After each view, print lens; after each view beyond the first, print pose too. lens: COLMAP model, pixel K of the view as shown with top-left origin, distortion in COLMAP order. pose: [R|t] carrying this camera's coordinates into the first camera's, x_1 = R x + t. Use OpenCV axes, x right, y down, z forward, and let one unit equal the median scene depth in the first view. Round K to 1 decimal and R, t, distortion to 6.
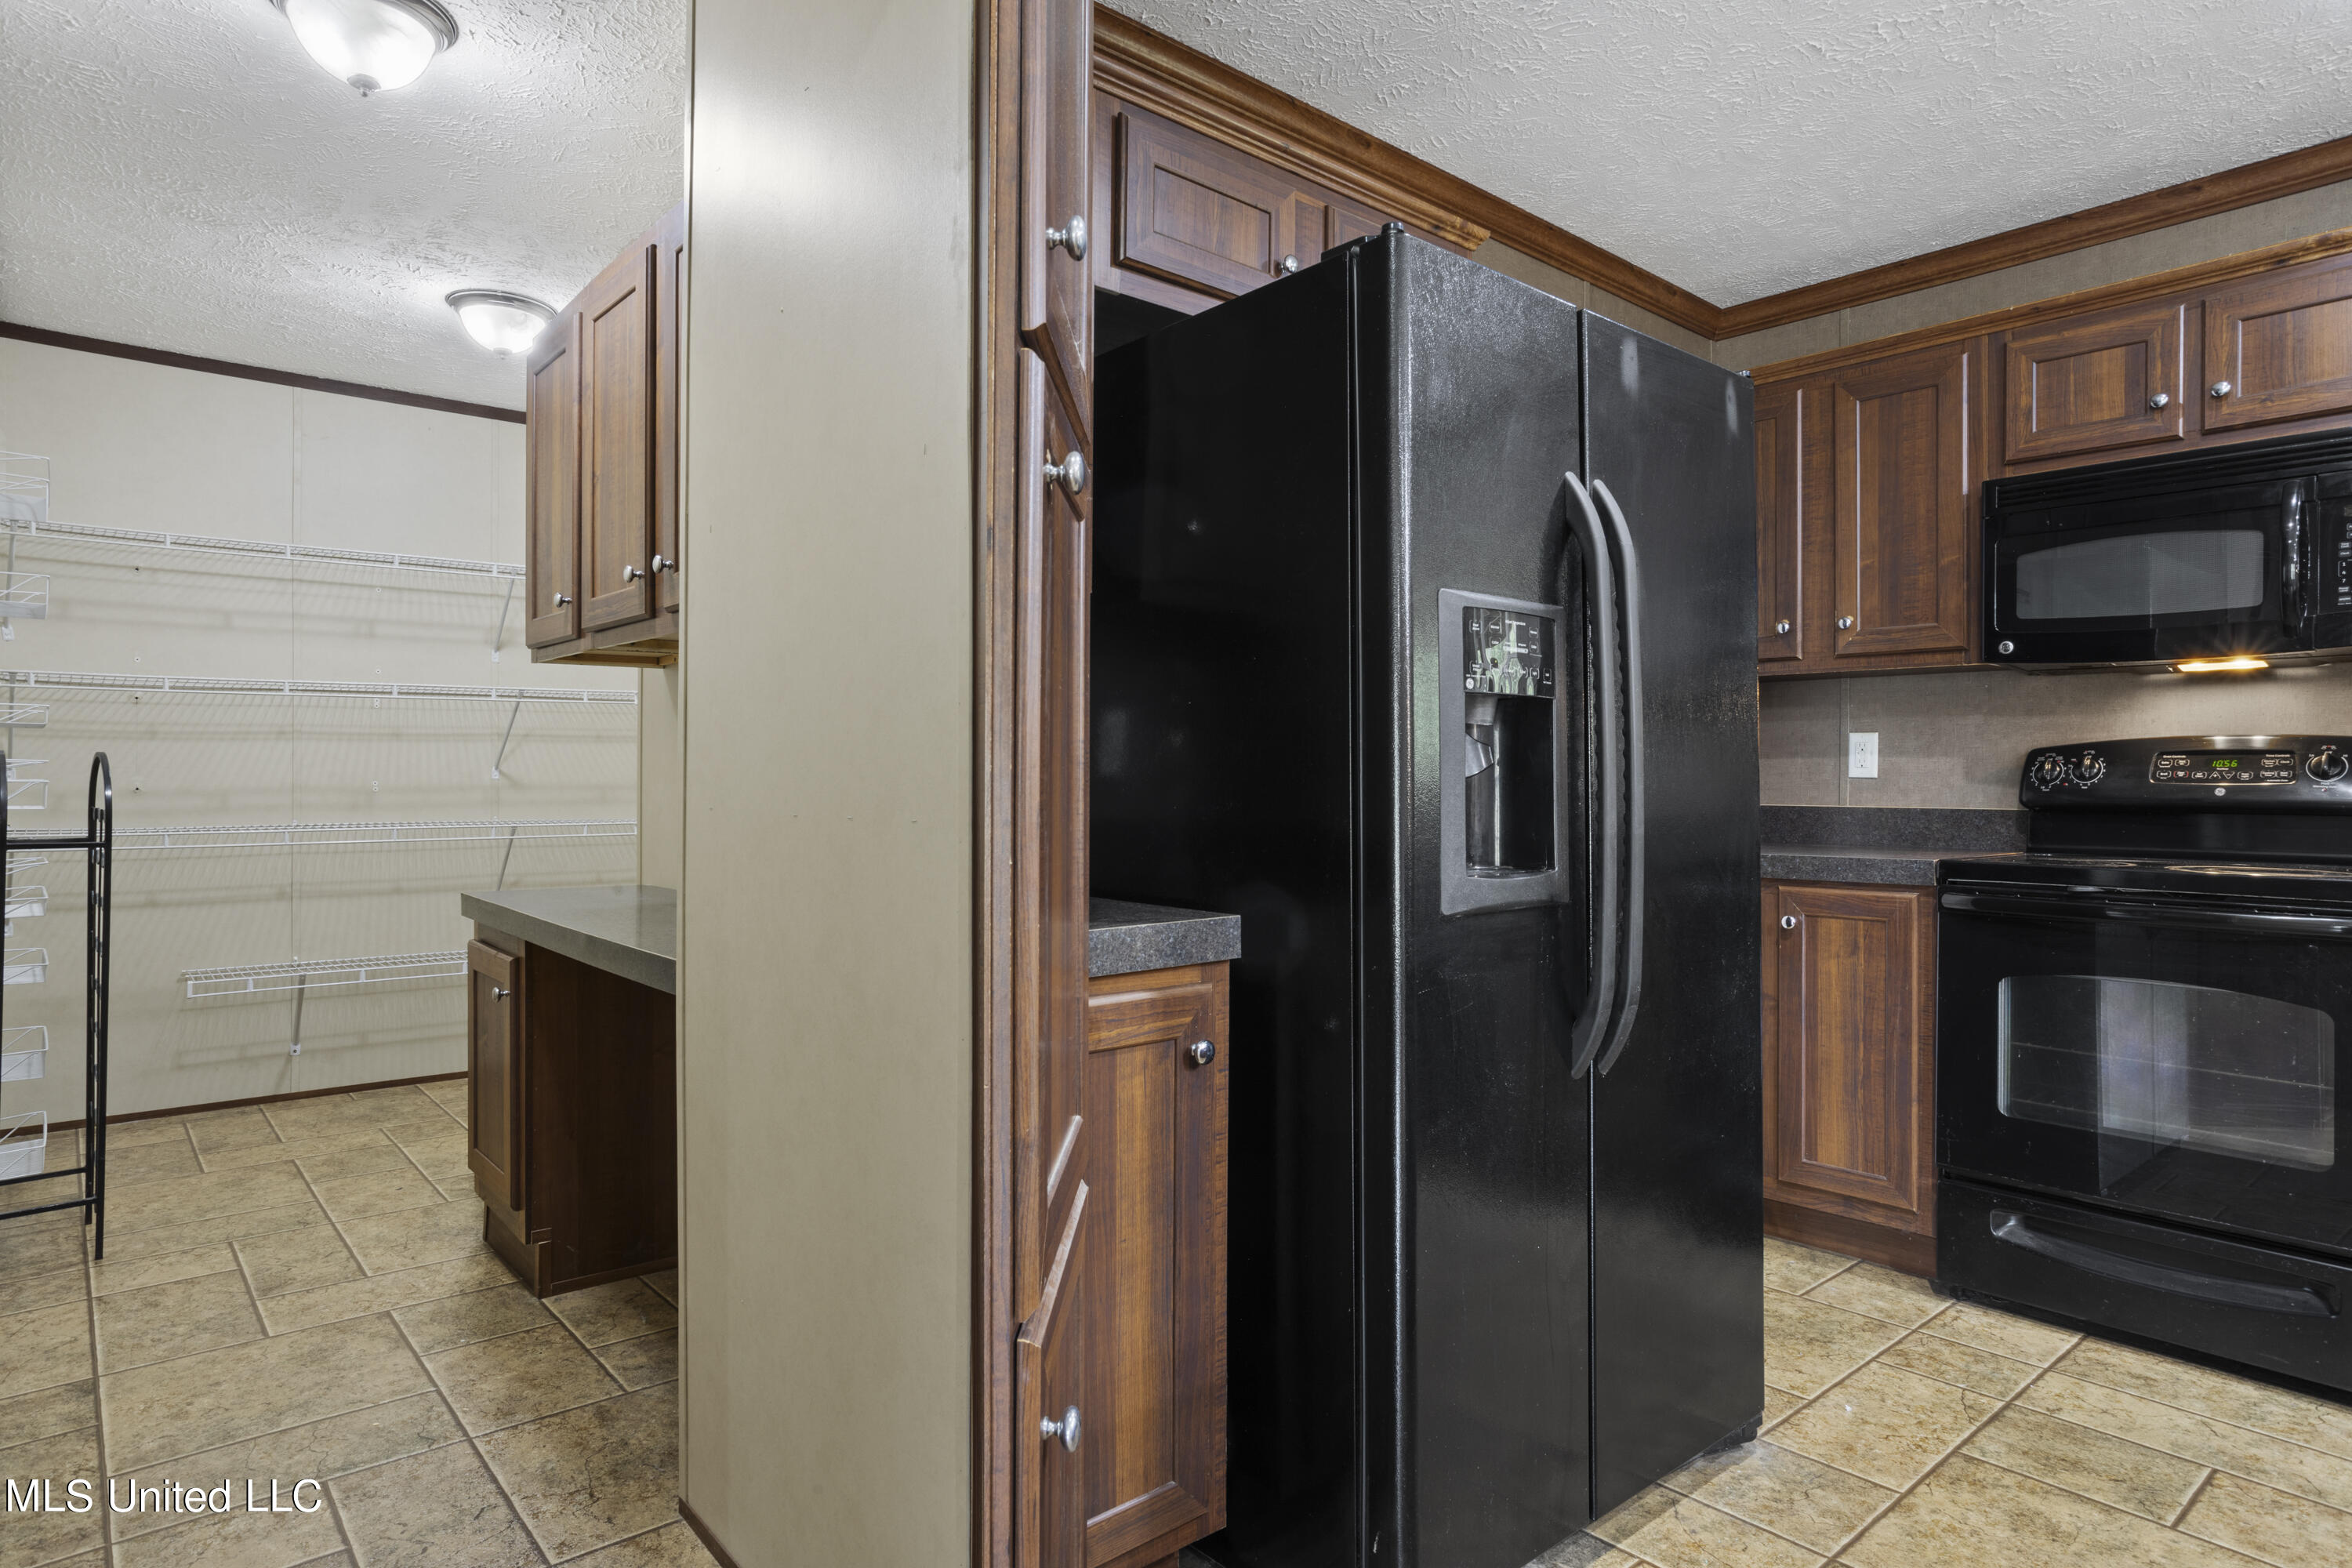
lens RADIAL K [[1329.6, 0, 1175.8], [0, 1329.6, 770.1], [0, 0, 1]] dist [-0.038804, 0.035695]
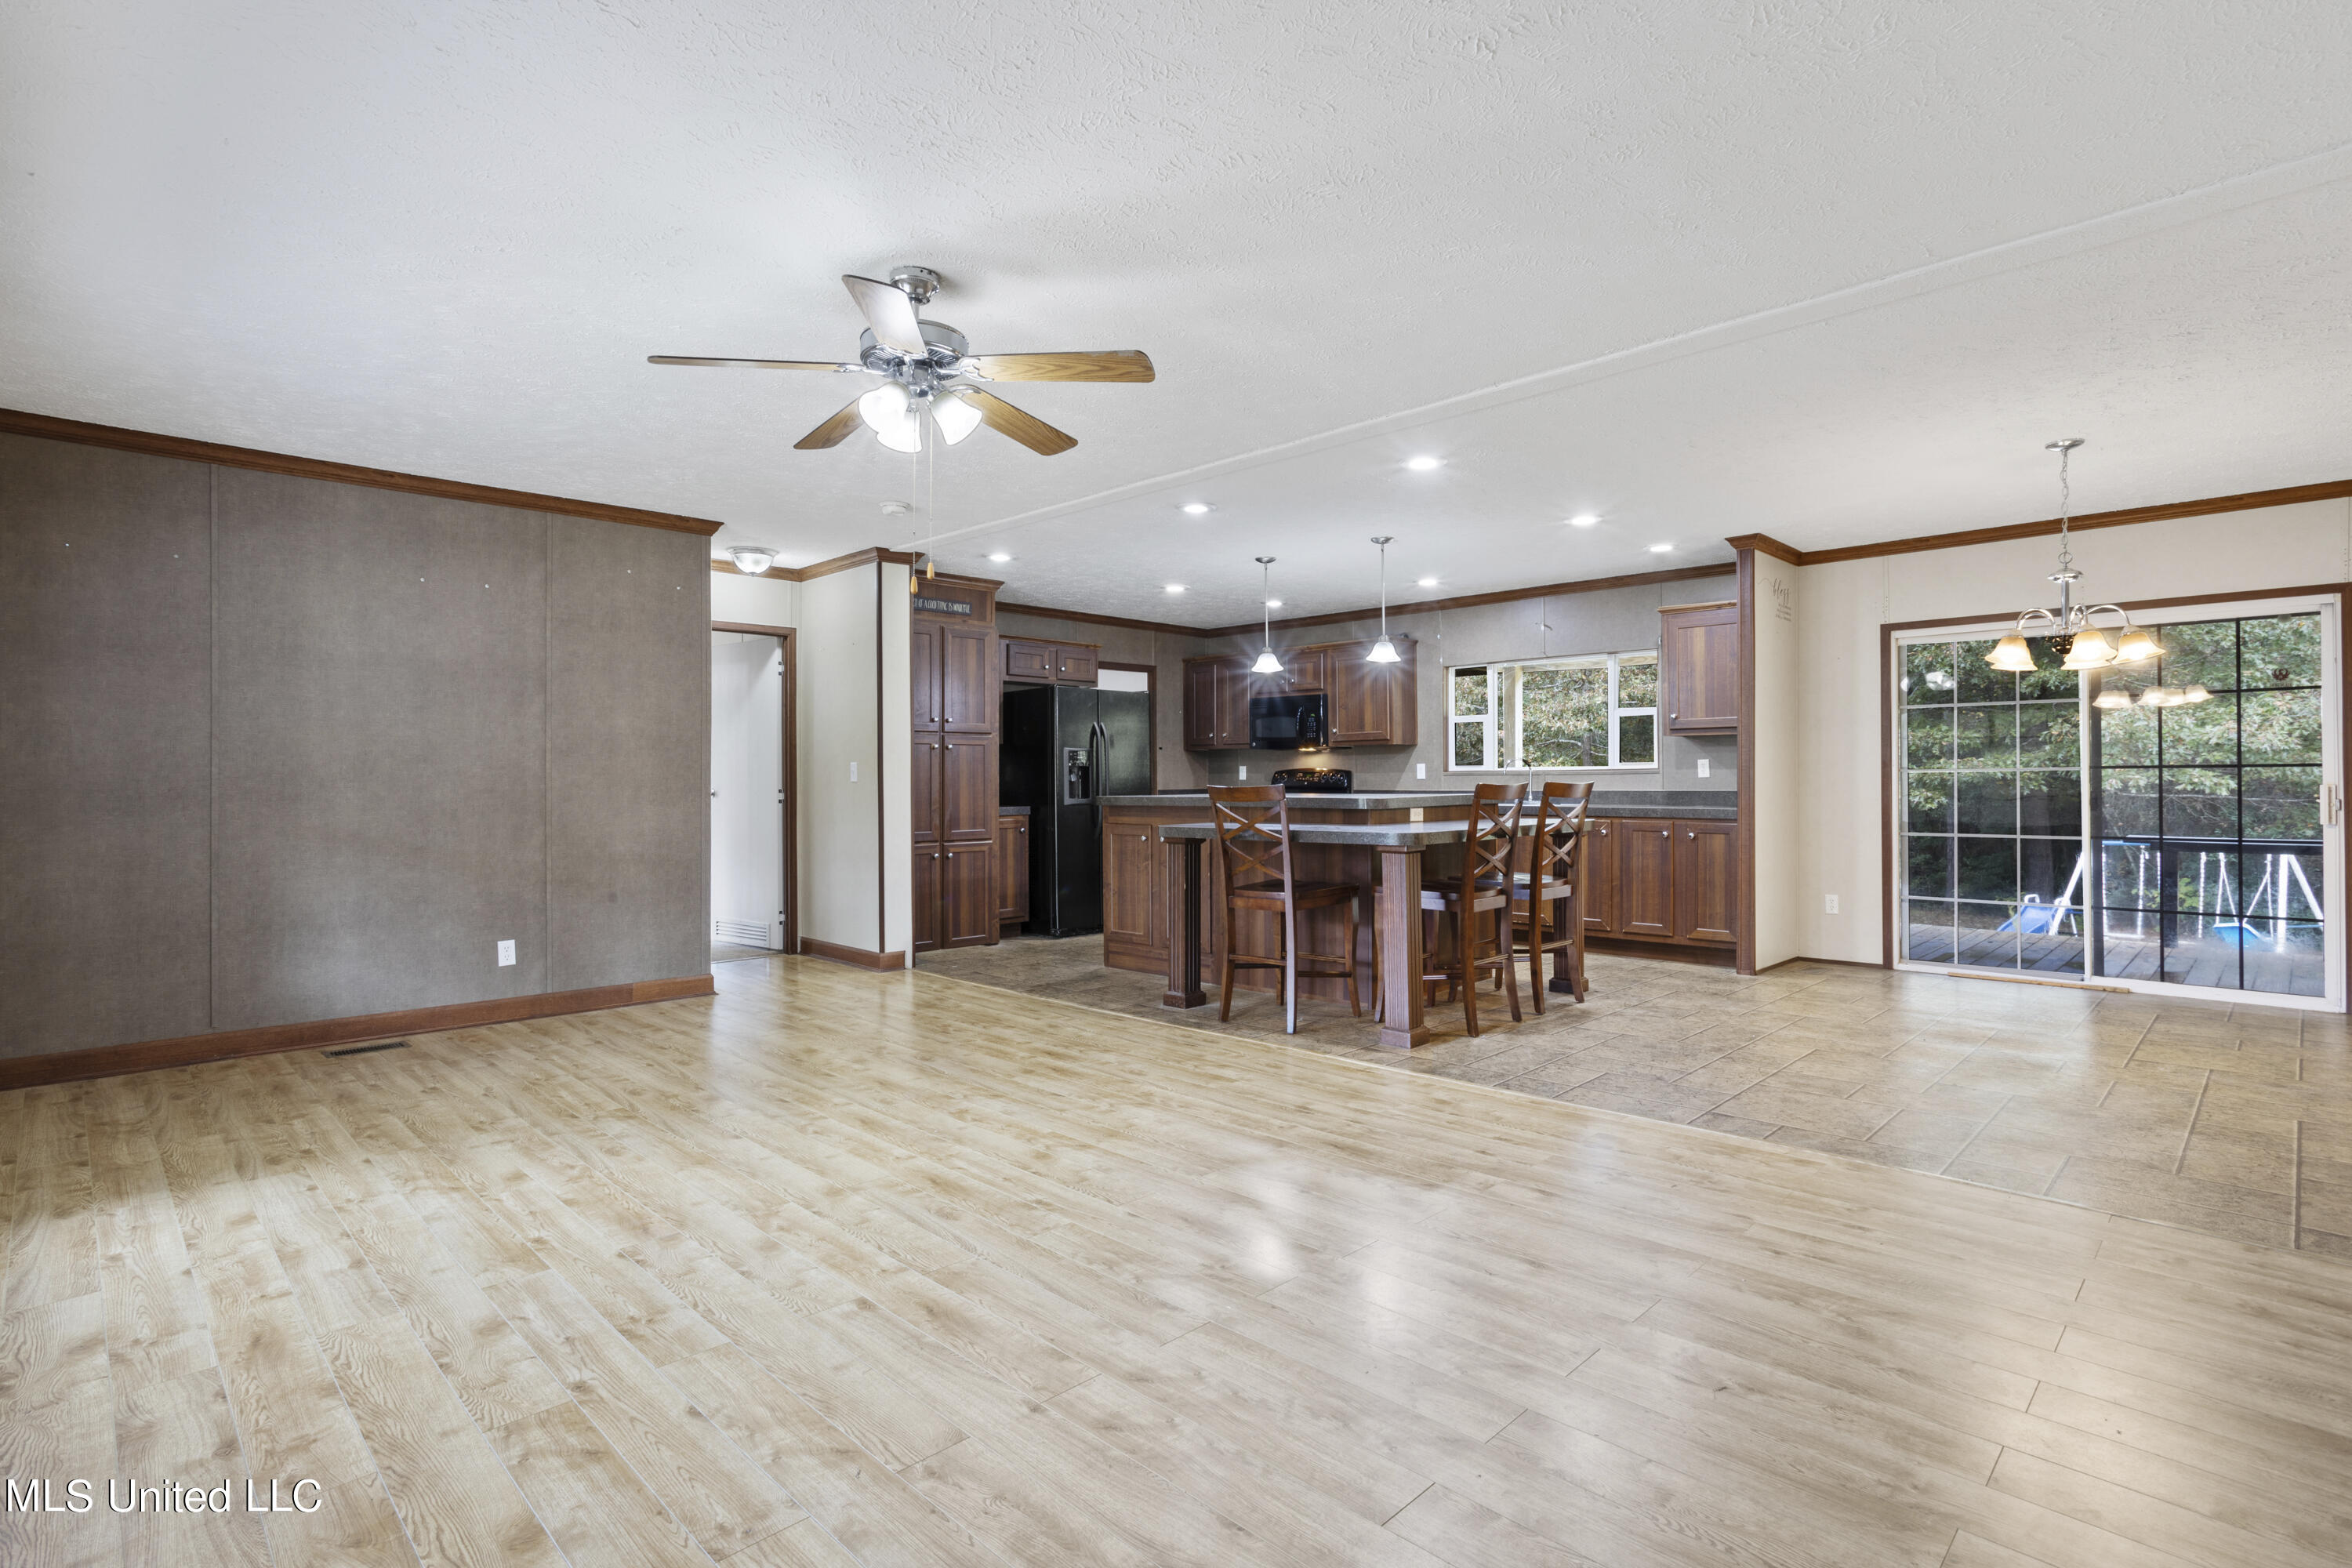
lens RADIAL K [[1143.4, 0, 1166.2], [0, 1143.4, 780.0], [0, 0, 1]] dist [-0.058851, 0.038622]
pose [[0.997541, -0.005241, 0.069896, 0.214851], [0.004726, 0.999960, 0.007530, -0.024417], [-0.069933, -0.007181, 0.997526, -2.870812]]
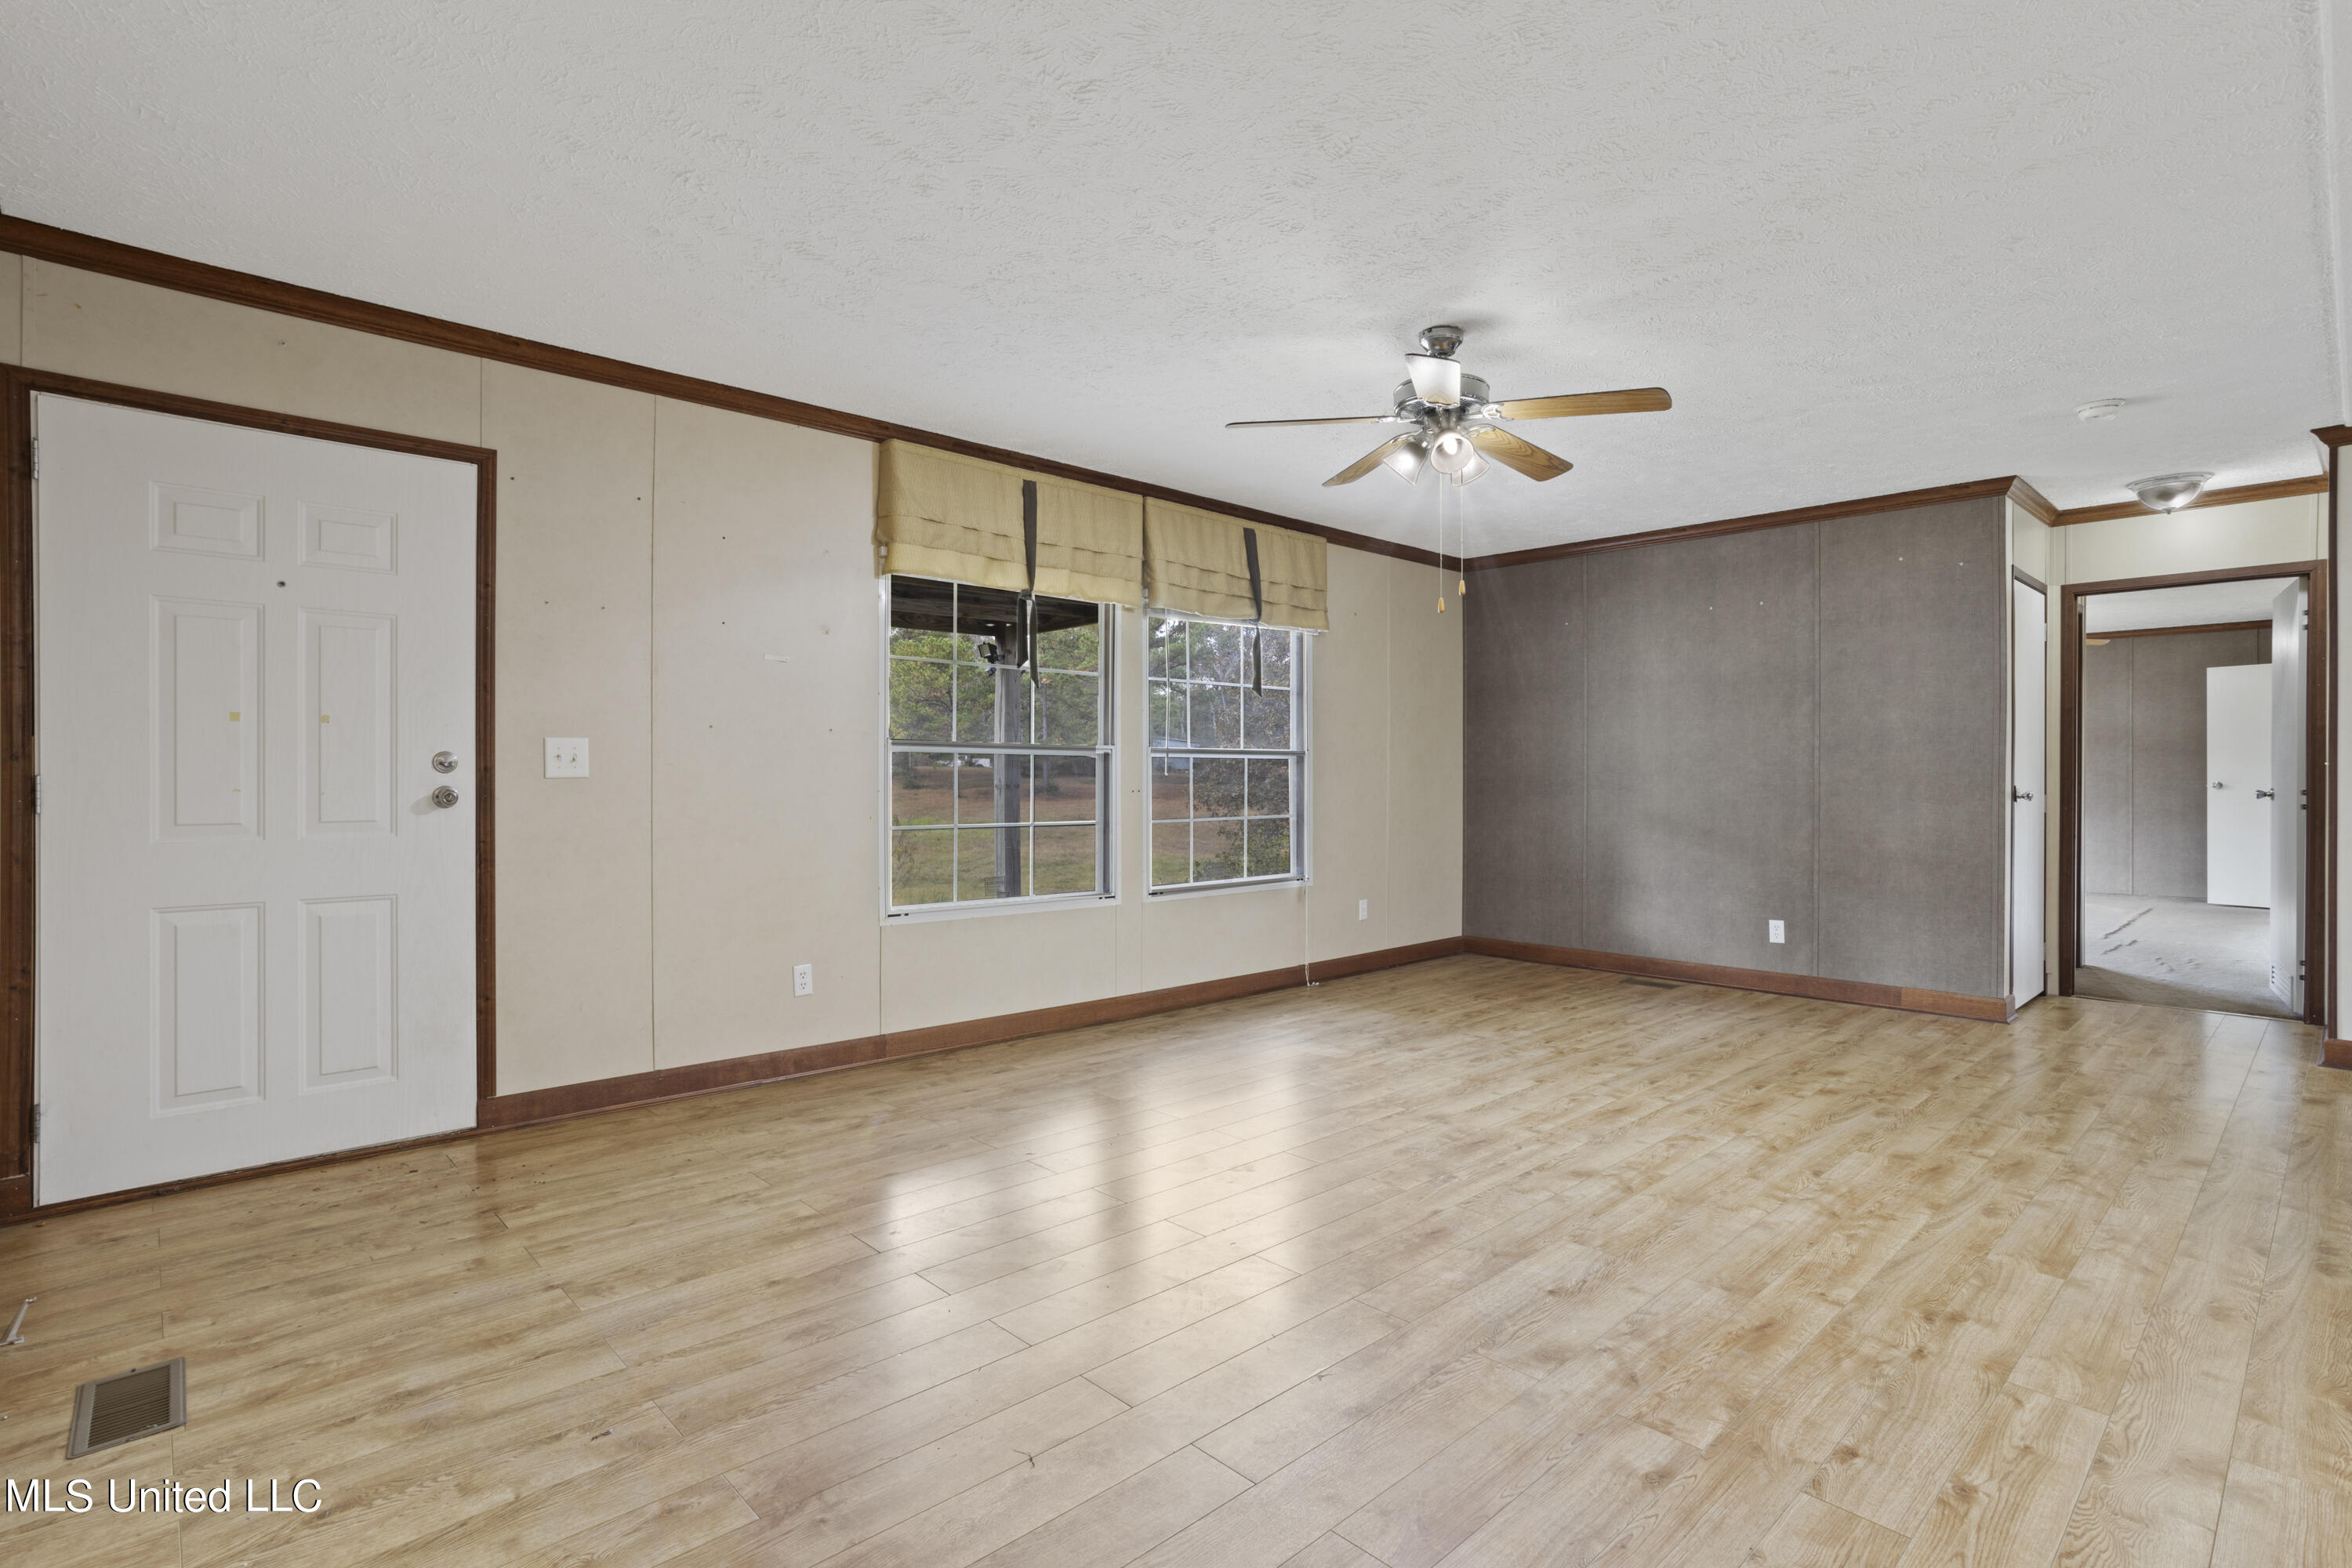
lens RADIAL K [[1134.2, 0, 1172.1], [0, 1134.2, 784.2], [0, 0, 1]] dist [-0.055215, 0.036449]
pose [[0.042795, 0.006383, -0.999064, 1.512630], [0.005458, 0.999963, 0.006623, -0.016952], [0.999069, -0.005737, 0.042758, -1.945680]]
